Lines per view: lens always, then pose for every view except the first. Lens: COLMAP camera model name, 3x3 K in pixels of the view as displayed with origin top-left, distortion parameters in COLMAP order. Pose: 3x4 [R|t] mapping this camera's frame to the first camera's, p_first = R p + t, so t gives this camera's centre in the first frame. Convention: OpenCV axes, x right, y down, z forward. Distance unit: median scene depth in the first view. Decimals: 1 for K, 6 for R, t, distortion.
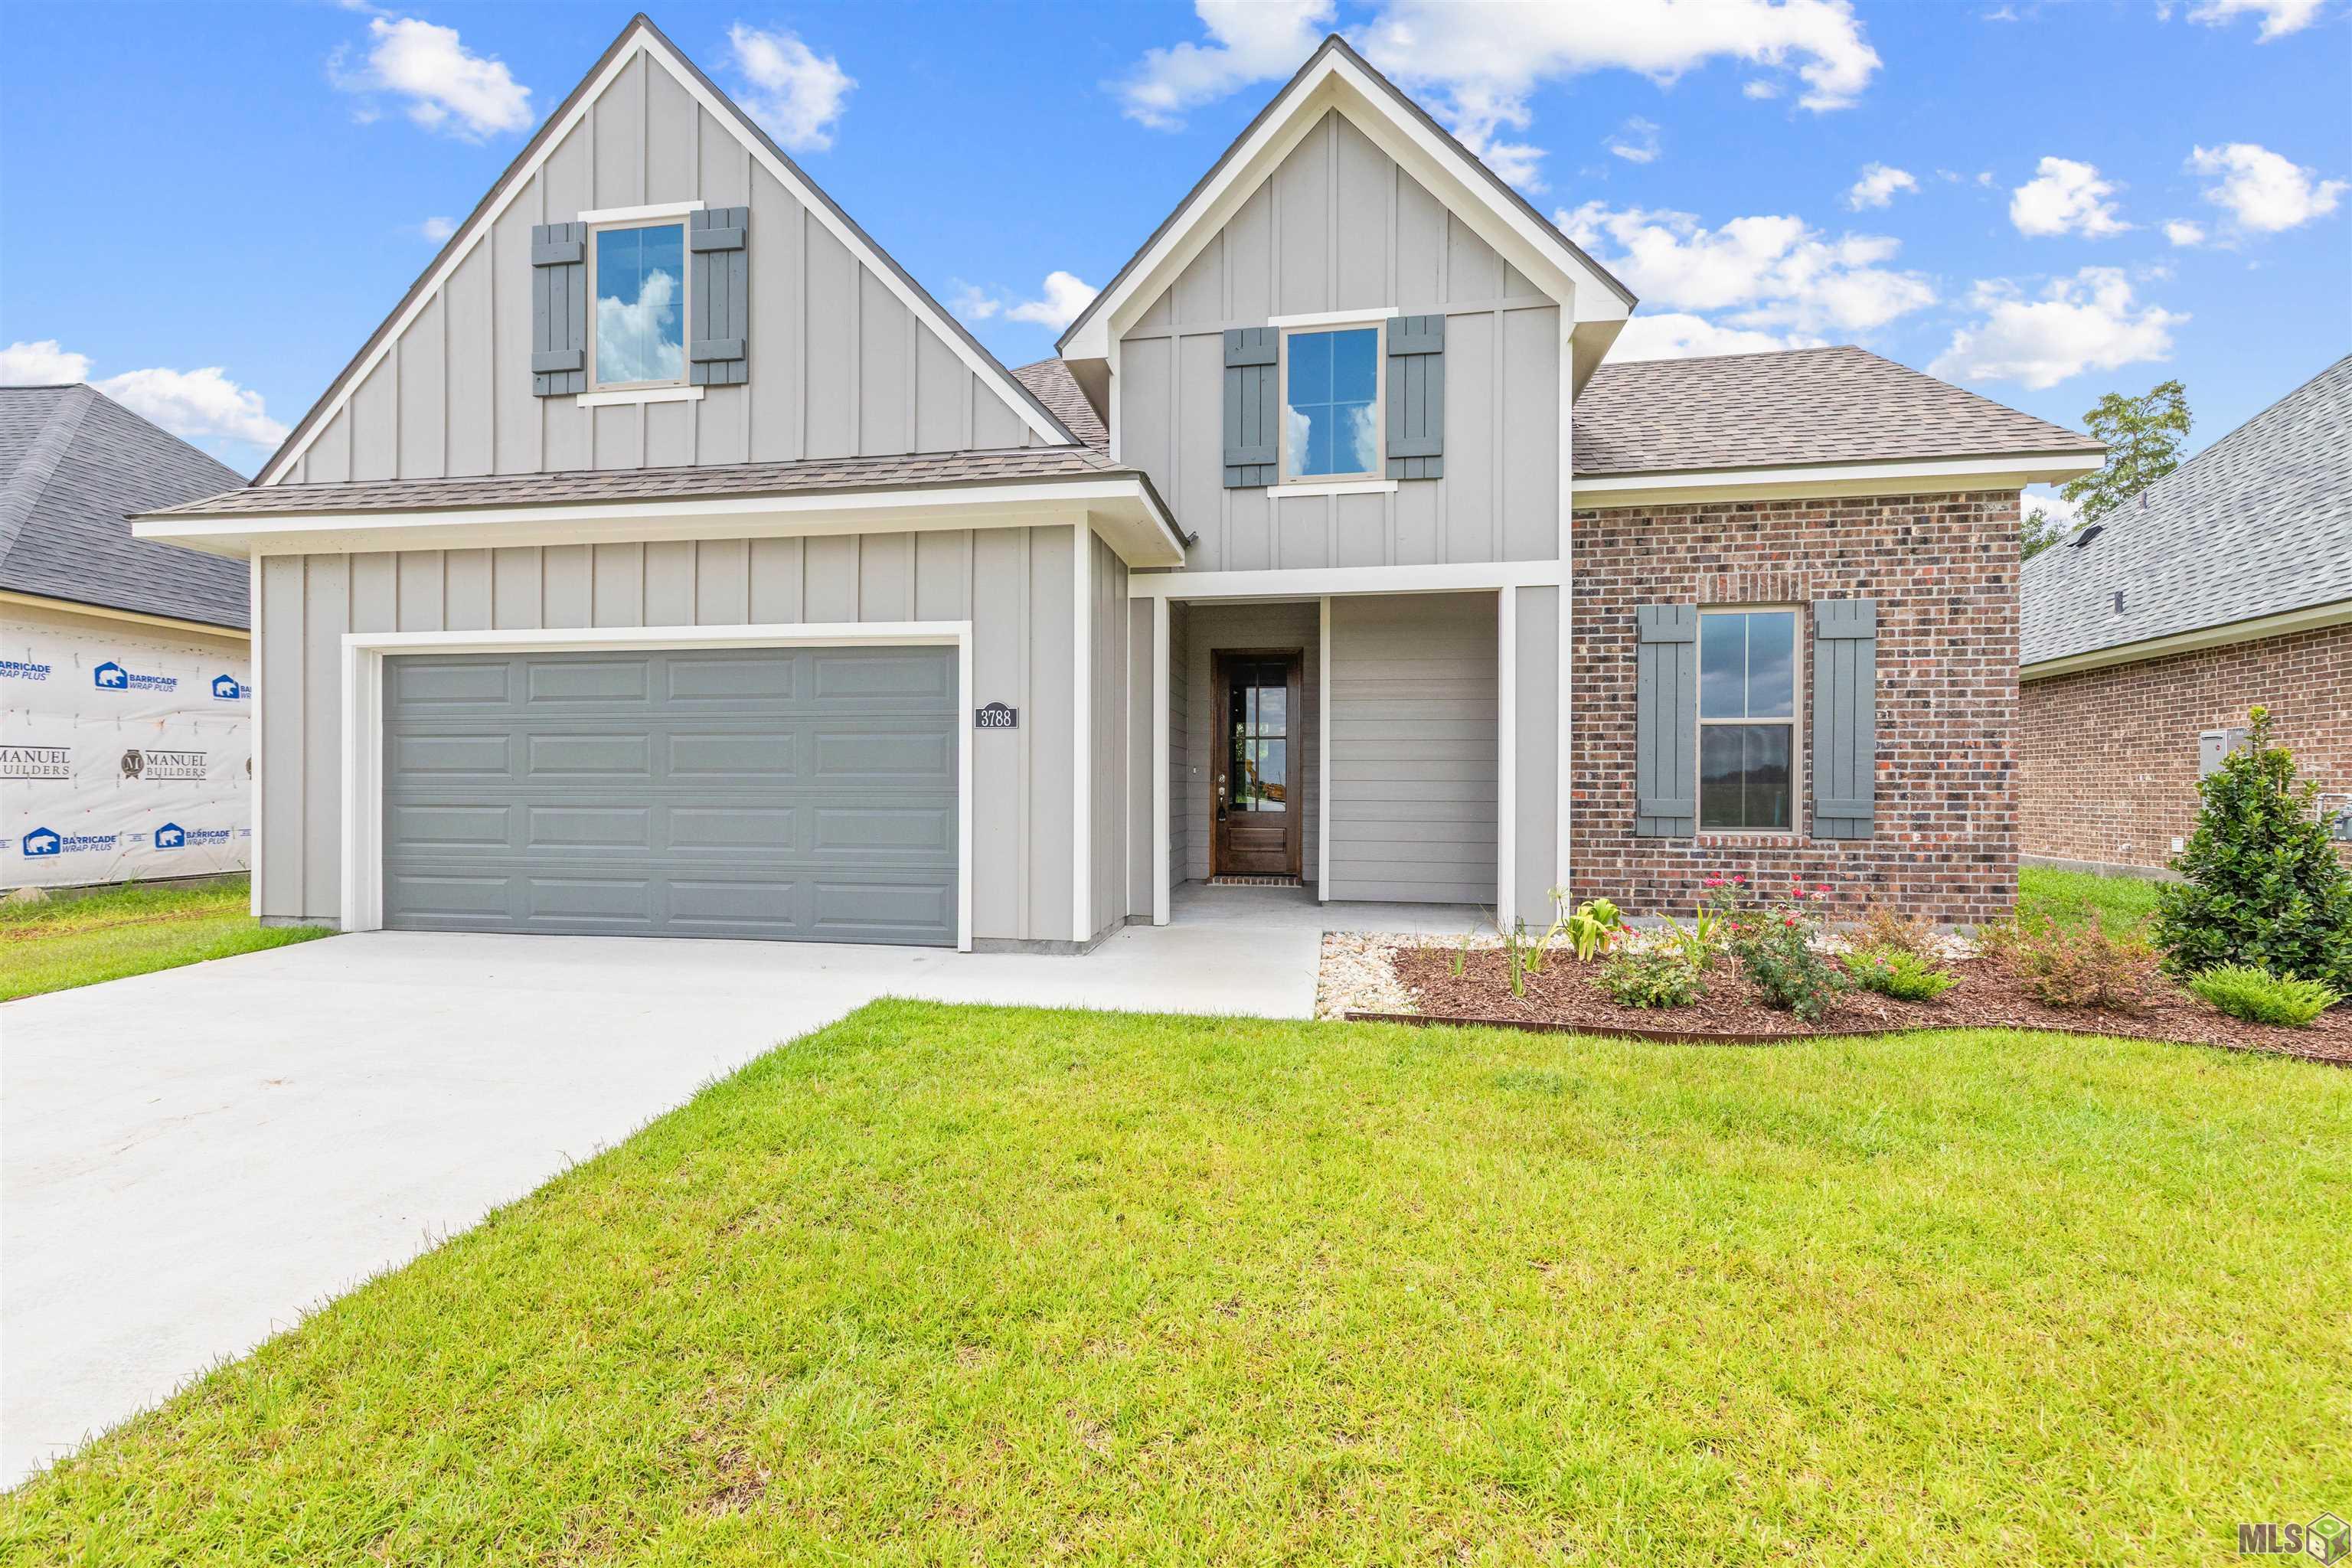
lens RADIAL K [[1009.9, 0, 1170.0], [0, 1009.9, 784.4], [0, 0, 1]] dist [0.001637, 0.000212]
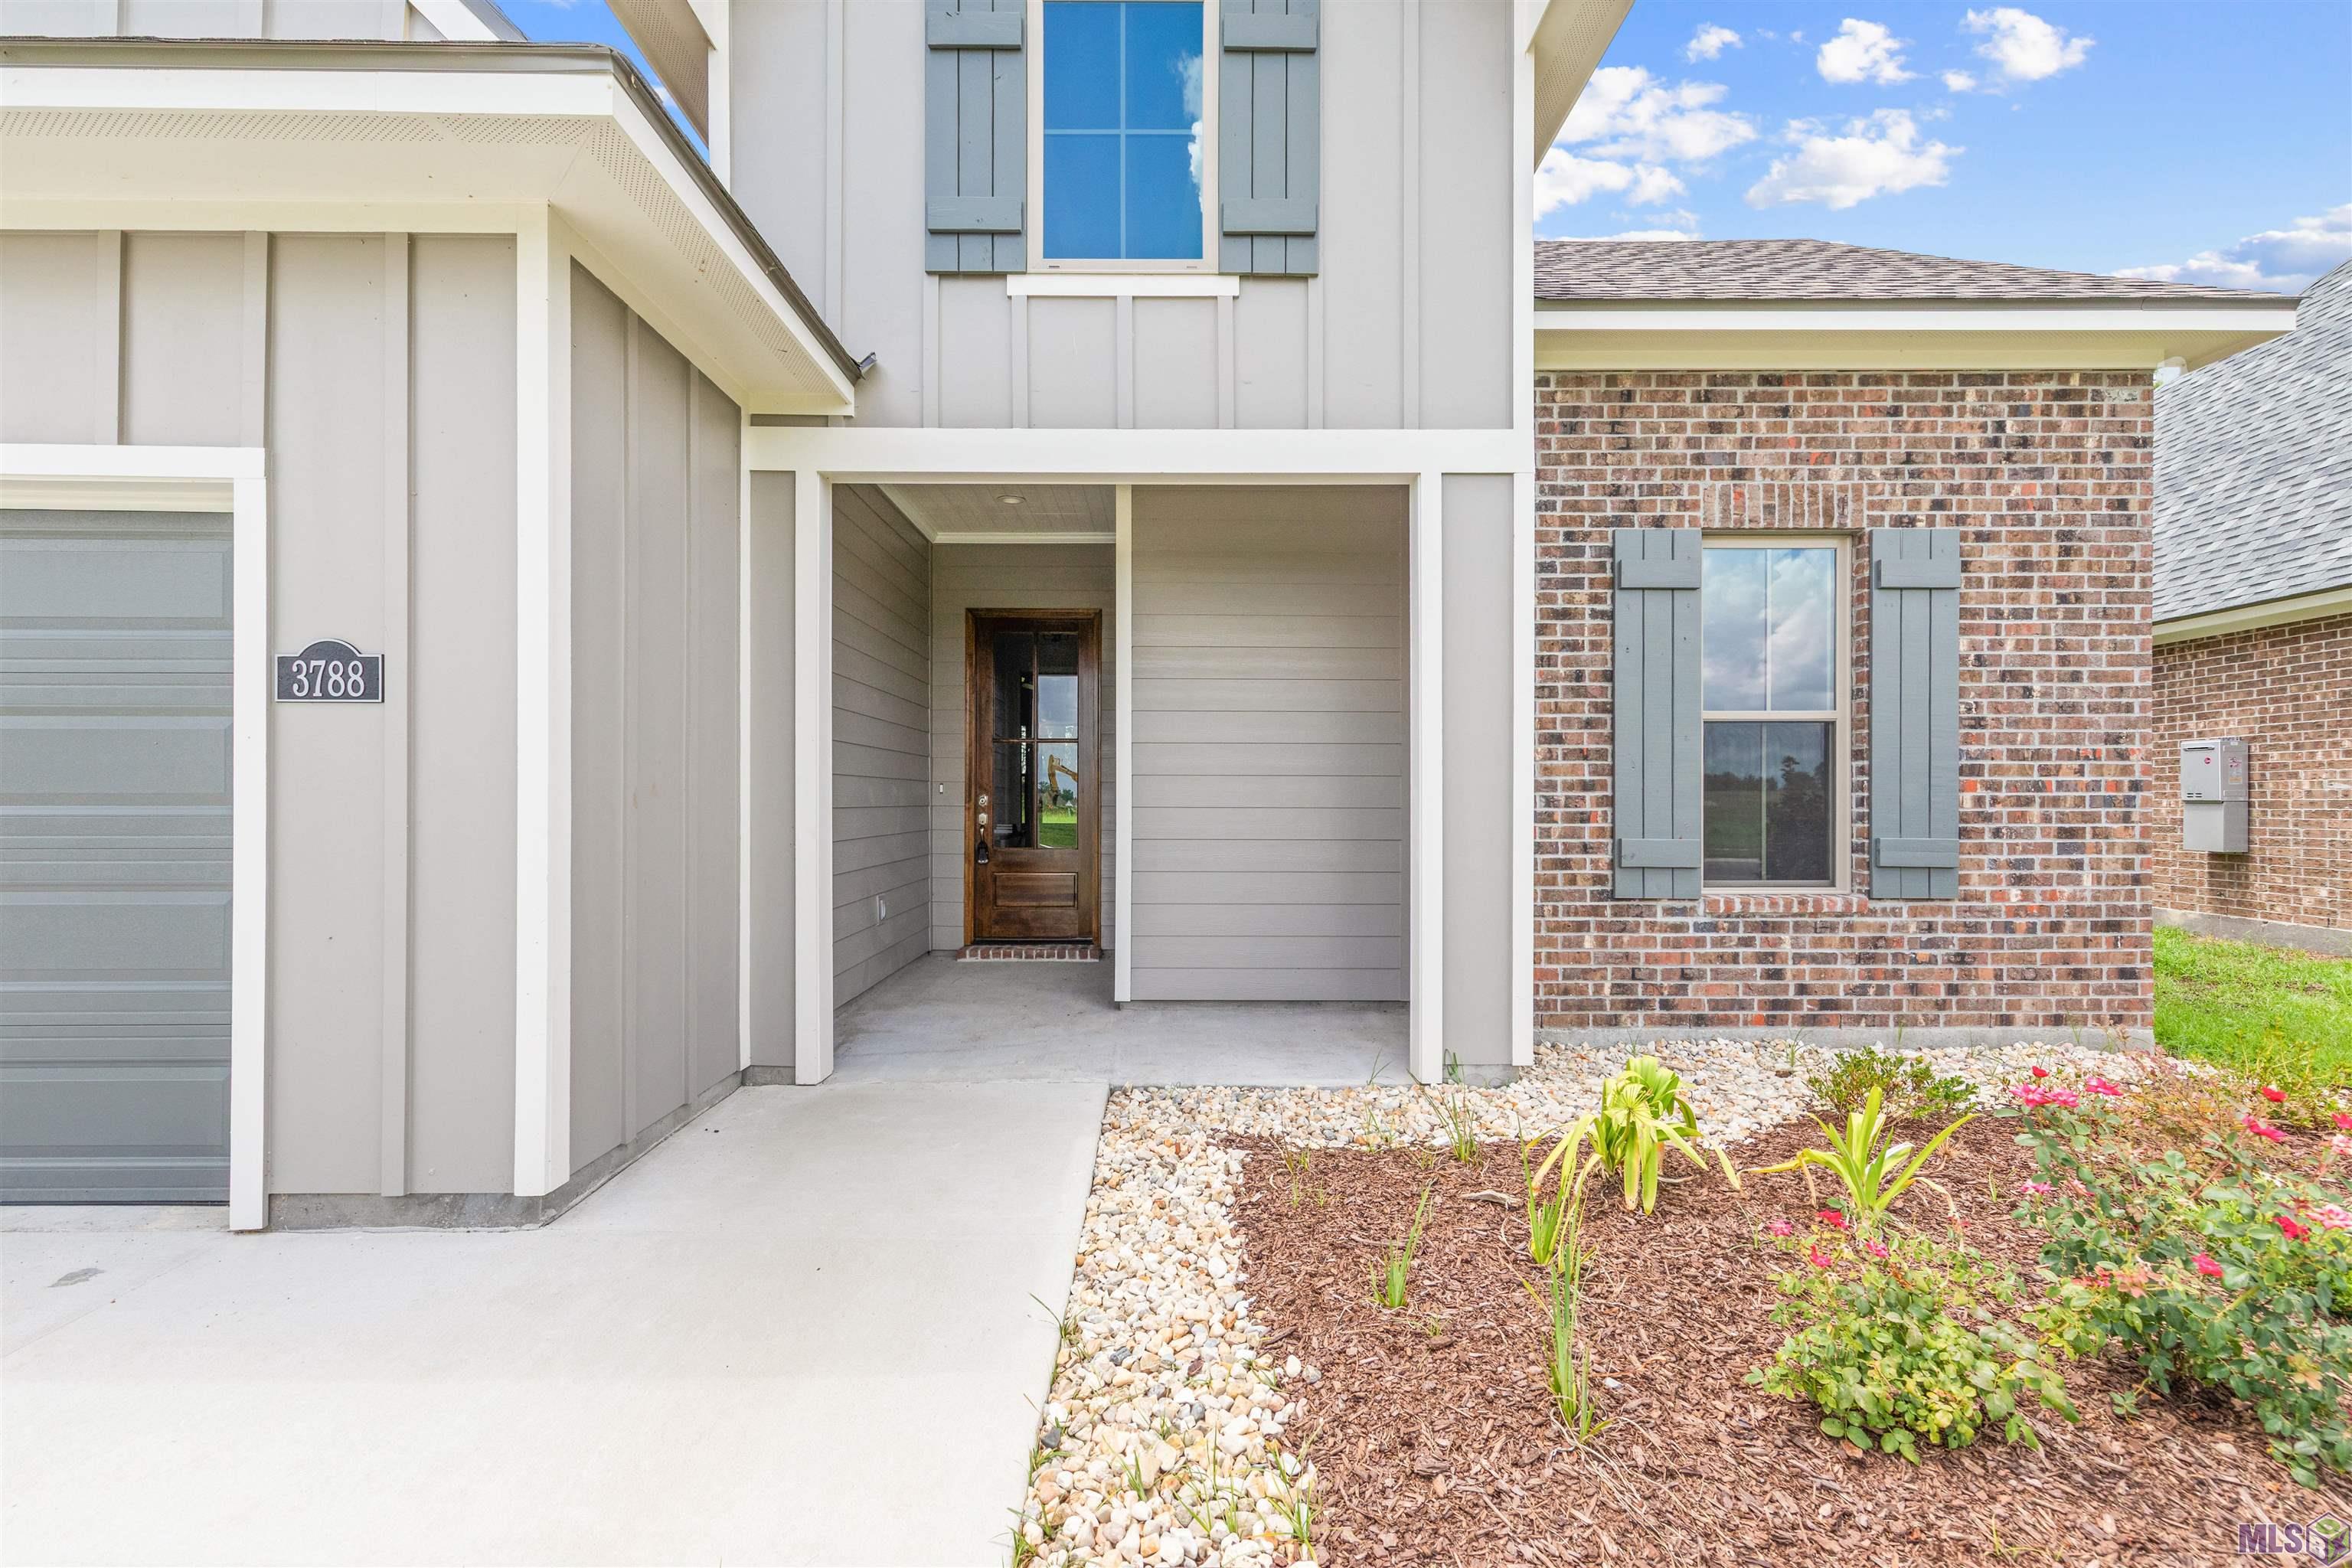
lens RADIAL K [[1009.9, 0, 1178.2], [0, 1009.9, 787.4], [0, 0, 1]] dist [0.001637, 0.000212]
pose [[0.985327, -0.000615, 0.170676, 0.093752], [0.001908, 0.999971, -0.007414, -0.013586], [-0.170667, 0.007631, 0.985299, 0.445017]]
